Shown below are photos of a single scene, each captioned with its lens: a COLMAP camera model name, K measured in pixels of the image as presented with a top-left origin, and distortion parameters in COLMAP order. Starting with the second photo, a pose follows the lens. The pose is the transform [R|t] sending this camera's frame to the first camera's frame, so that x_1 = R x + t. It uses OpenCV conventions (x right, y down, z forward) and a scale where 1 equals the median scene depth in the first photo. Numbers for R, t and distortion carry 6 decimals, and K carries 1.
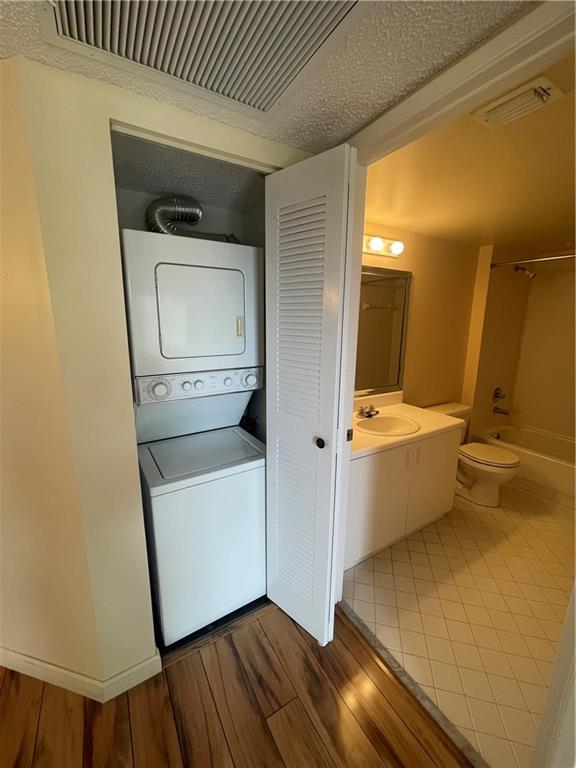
lens RADIAL K [[309.6, 0, 289.3], [0, 309.6, 380.2], [0, 0, 1]] dist [0.000178, 0.000158]
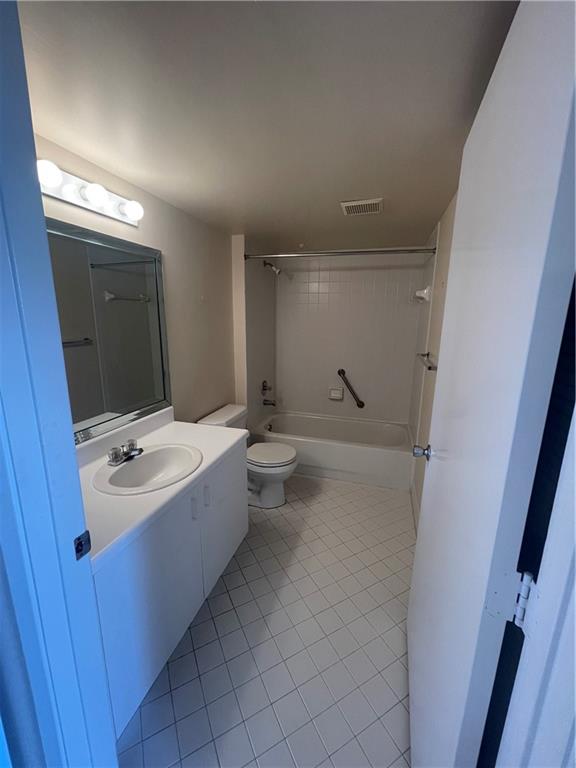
lens RADIAL K [[309.6, 0, 289.3], [0, 309.6, 380.2], [0, 0, 1]] dist [0.000178, 0.000158]
pose [[0.744831, -0.140081, 0.652383, 0.085836], [0.126805, 0.989613, 0.067717, -0.044866], [-0.655093, 0.032288, 0.754858, 0.216585]]
